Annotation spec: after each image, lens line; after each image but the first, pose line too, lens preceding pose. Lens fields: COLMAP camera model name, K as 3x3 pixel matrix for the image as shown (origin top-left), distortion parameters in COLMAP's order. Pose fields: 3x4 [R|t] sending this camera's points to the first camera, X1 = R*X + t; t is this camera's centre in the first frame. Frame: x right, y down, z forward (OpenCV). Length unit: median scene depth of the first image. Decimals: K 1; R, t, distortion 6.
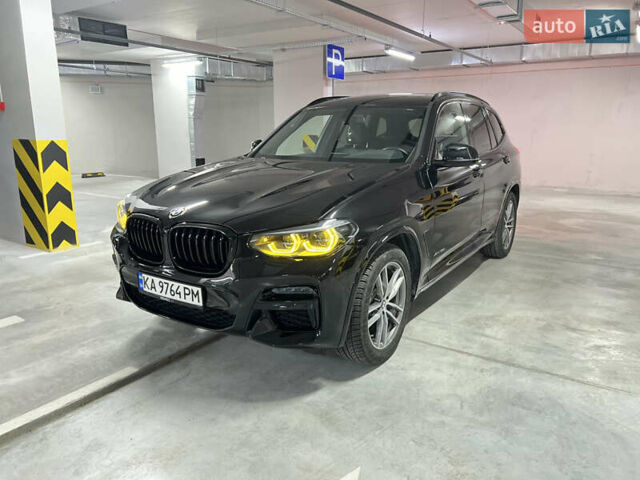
lens RADIAL K [[480.9, 0, 320.0], [0, 480.9, 240.0], [0, 0, 1]] dist [0.010329, -0.004665]
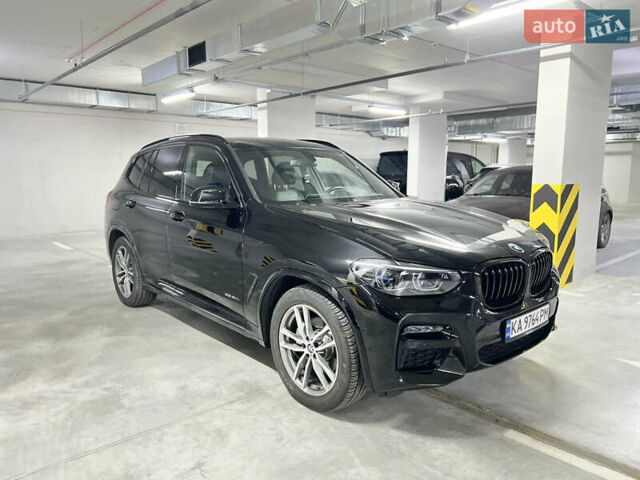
lens RADIAL K [[480.9, 0, 320.0], [0, 480.9, 240.0], [0, 0, 1]] dist [0.010329, -0.004665]
pose [[0.252327, -0.135129, 0.958161, -1.159886], [0.221391, 0.971998, 0.078778, -0.206182], [-0.941975, 0.192251, 0.275177, 0.916508]]
